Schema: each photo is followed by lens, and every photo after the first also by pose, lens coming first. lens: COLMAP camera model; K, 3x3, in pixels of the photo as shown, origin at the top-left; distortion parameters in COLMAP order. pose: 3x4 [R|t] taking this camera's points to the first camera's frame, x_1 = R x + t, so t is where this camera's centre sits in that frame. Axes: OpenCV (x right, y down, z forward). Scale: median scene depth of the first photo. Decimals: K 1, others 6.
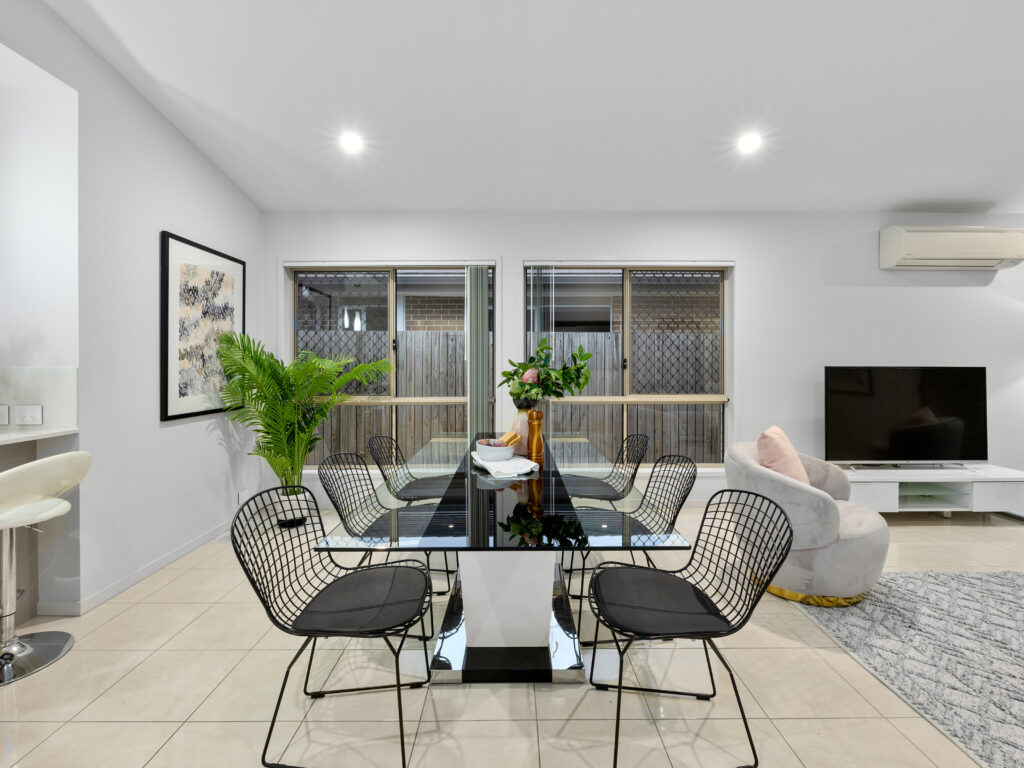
lens RADIAL K [[471.8, 0, 511.1], [0, 471.8, 369.2], [0, 0, 1]] dist [-0.001484, -0.000116]
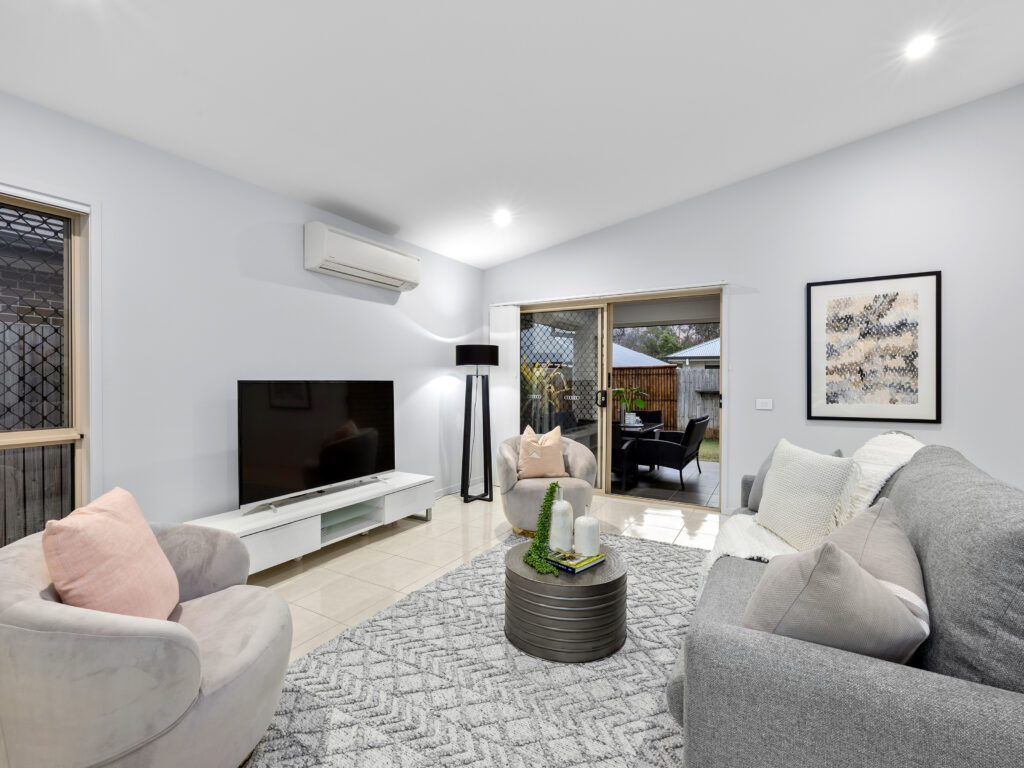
lens RADIAL K [[469.5, 0, 513.7], [0, 469.5, 380.0], [0, 0, 1]] dist [0.001252, 0.000449]
pose [[0.504427, -0.000230, 0.863454, 0.253878], [0.003562, 0.999992, -0.001814, -0.003257], [-0.863447, 0.003991, 0.504424, 0.255900]]
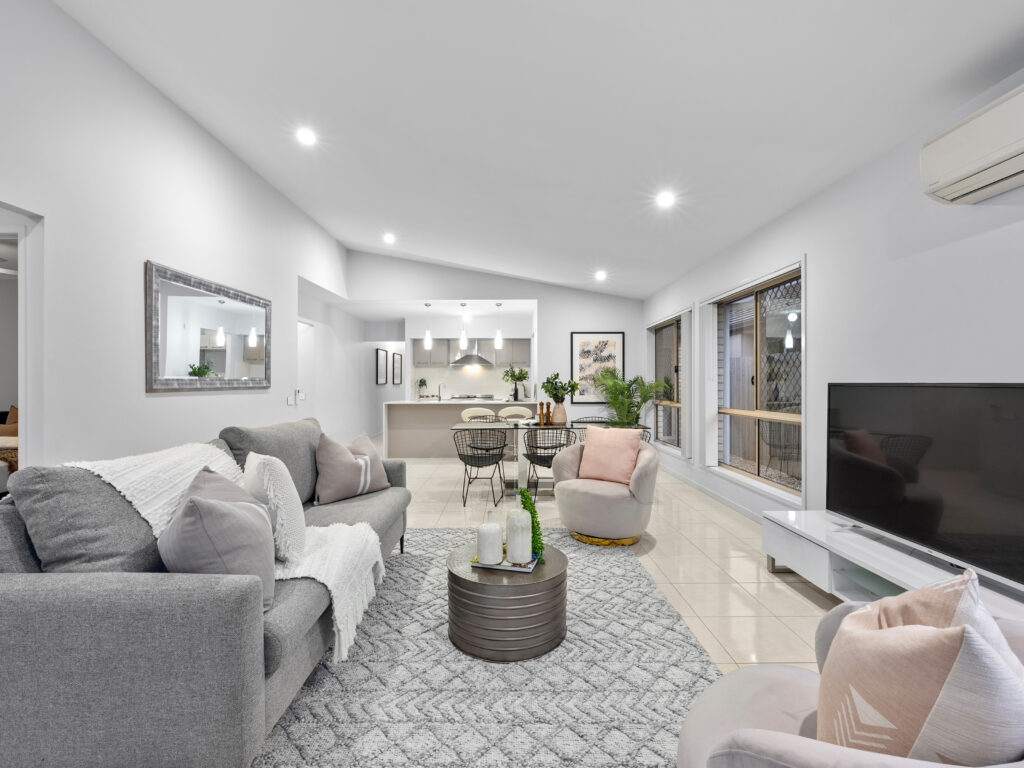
lens RADIAL K [[454.3, 0, 511.3], [0, 454.3, 379.9], [0, 0, 1]] dist [0.002205, 0.000491]
pose [[0.006570, -0.006626, -0.999956, 1.429179], [-0.002285, 0.999975, -0.006641, -0.005353], [0.999976, 0.002329, 0.006555, 0.510511]]
